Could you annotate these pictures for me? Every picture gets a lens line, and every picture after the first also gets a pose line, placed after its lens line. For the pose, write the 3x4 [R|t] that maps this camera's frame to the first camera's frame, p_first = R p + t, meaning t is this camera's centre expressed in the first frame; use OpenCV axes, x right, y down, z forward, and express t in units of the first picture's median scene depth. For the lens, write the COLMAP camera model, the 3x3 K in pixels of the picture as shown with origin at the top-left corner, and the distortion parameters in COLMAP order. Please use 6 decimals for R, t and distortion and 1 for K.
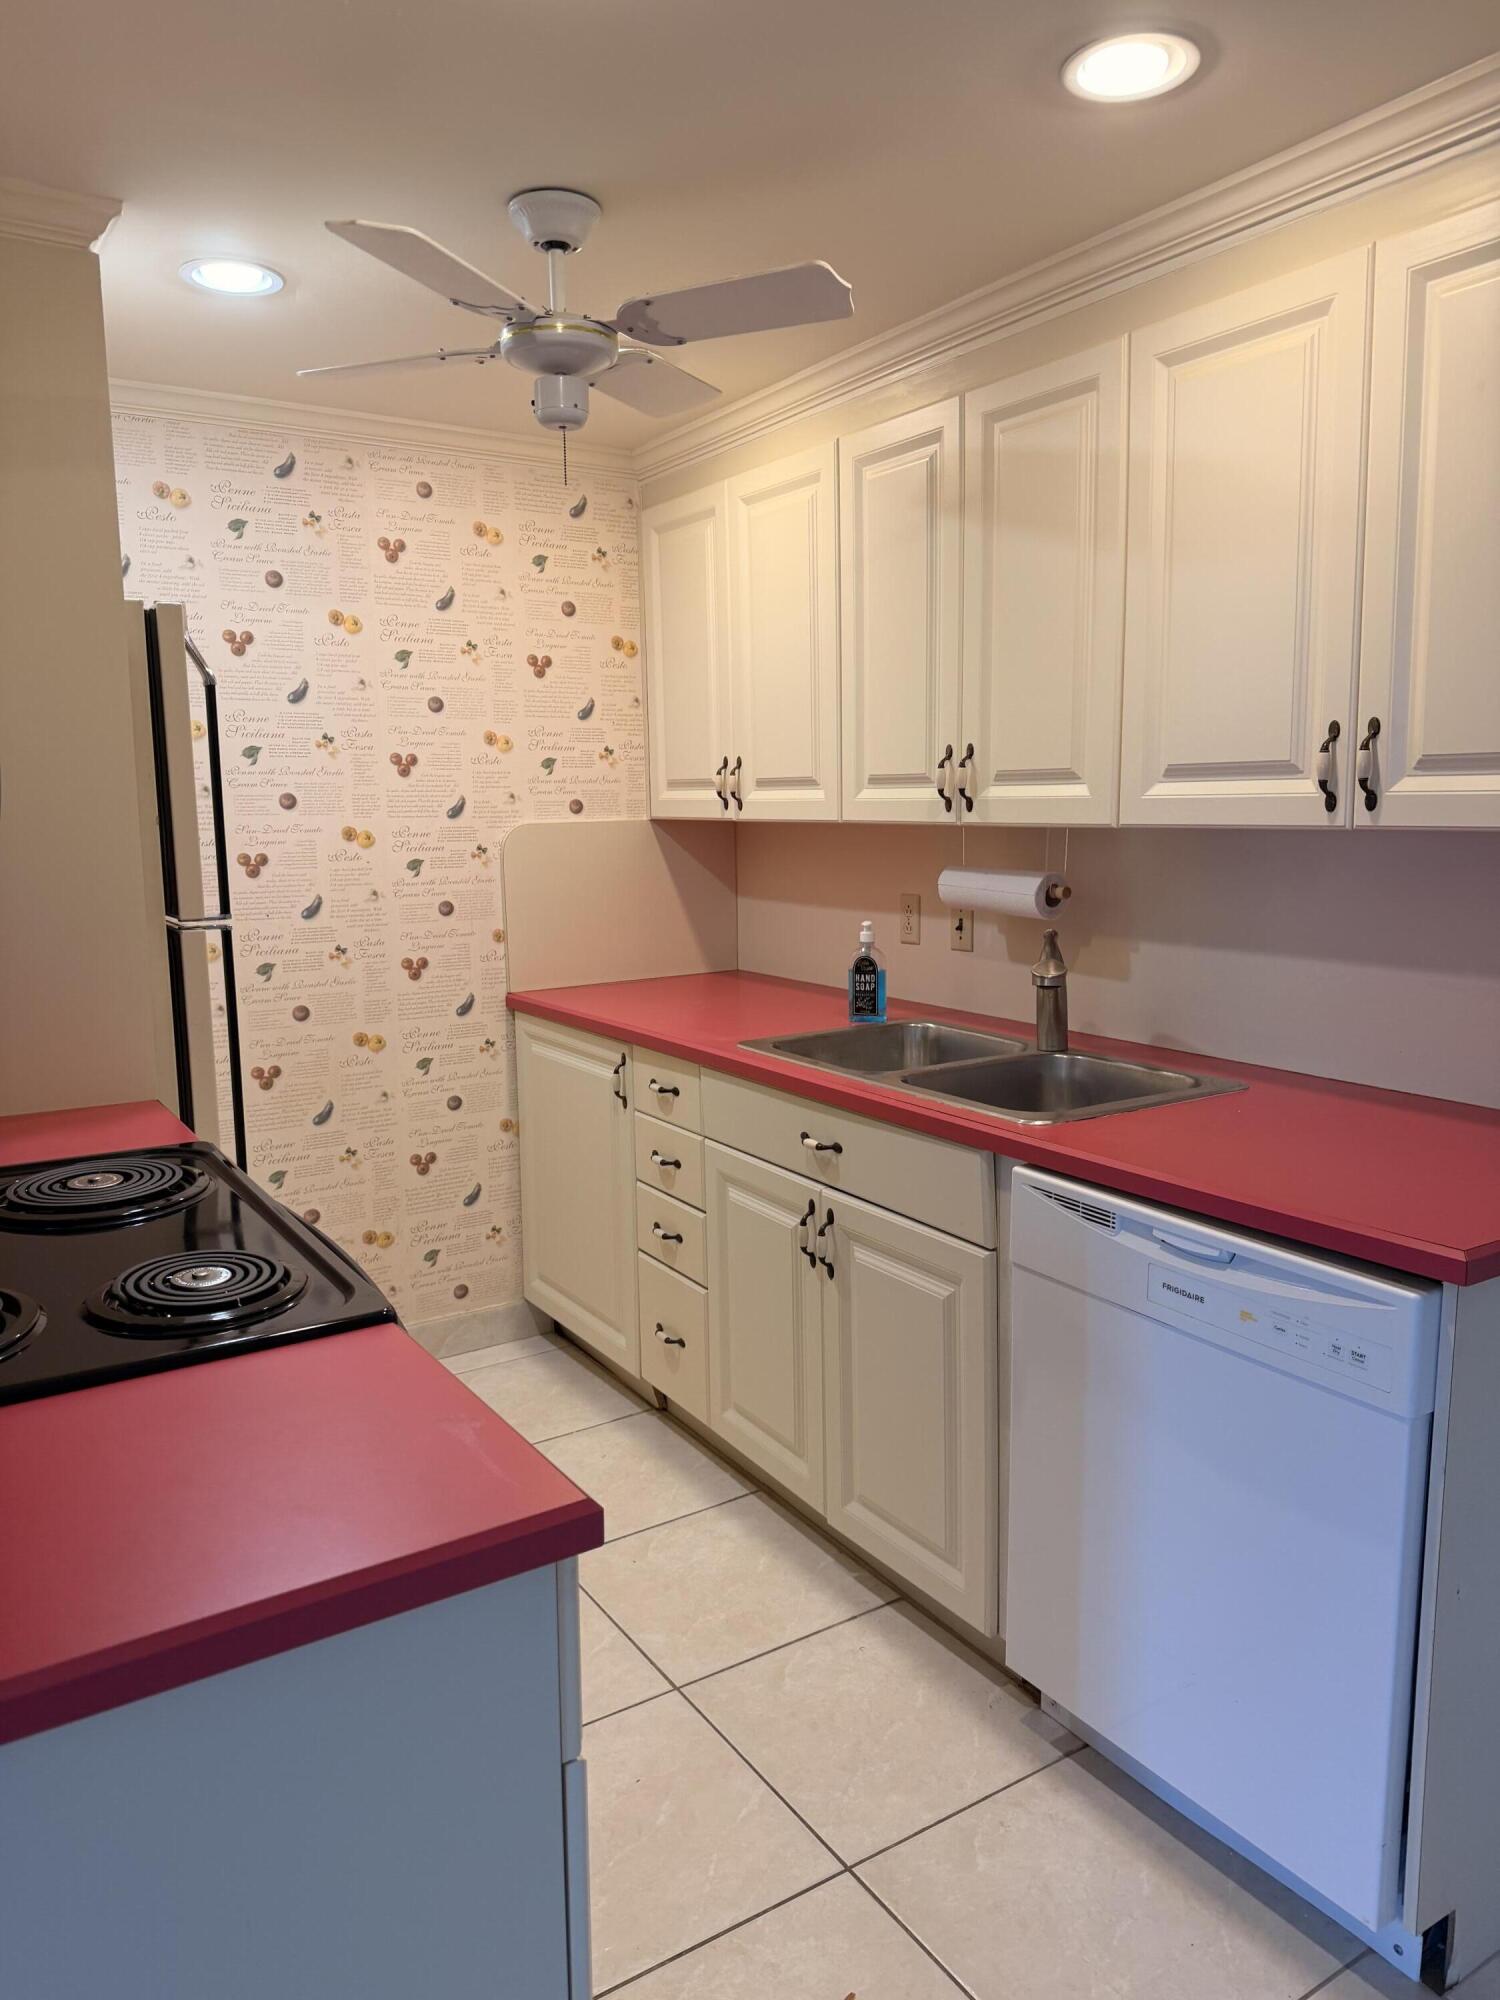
lens RADIAL K [[1425.6, 0, 750.0], [0, 1425.6, 1000.0], [0, 0, 1]] dist [-0.000442, -0.000701]
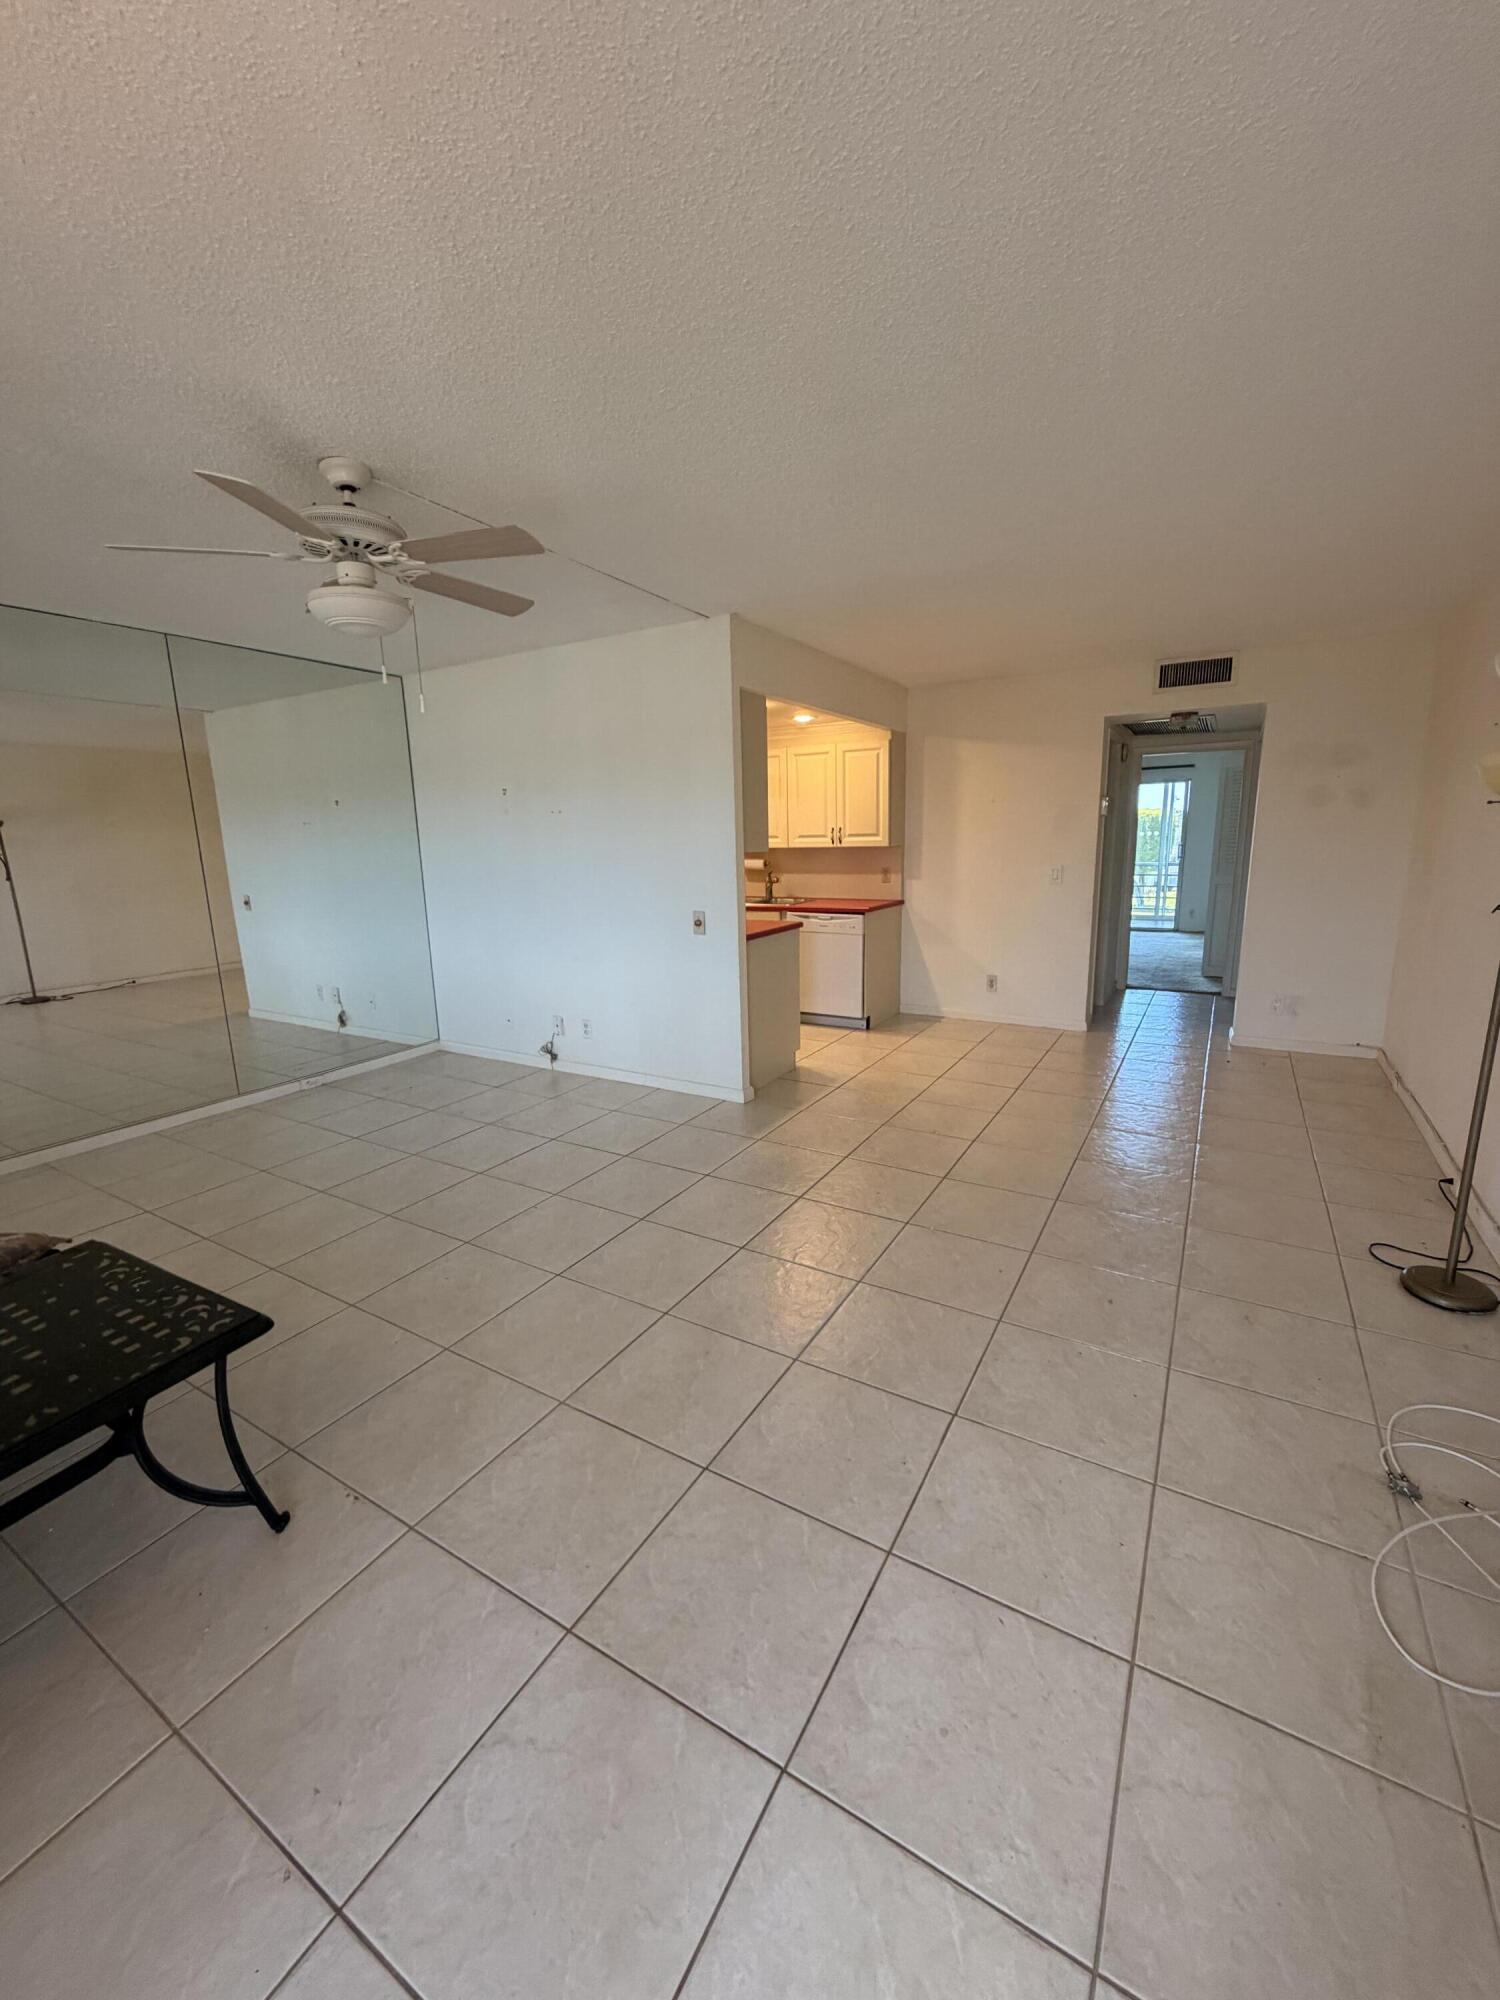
lens RADIAL K [[797.2, 0, 750.0], [0, 797.2, 1000.0], [0, 0, 1]] dist [-0.000120, -0.000002]
pose [[0.889791, -0.098193, 0.445680, -1.332090], [0.074106, 0.994705, 0.071206, 0.227960], [-0.450312, -0.030331, 0.892356, -1.653253]]
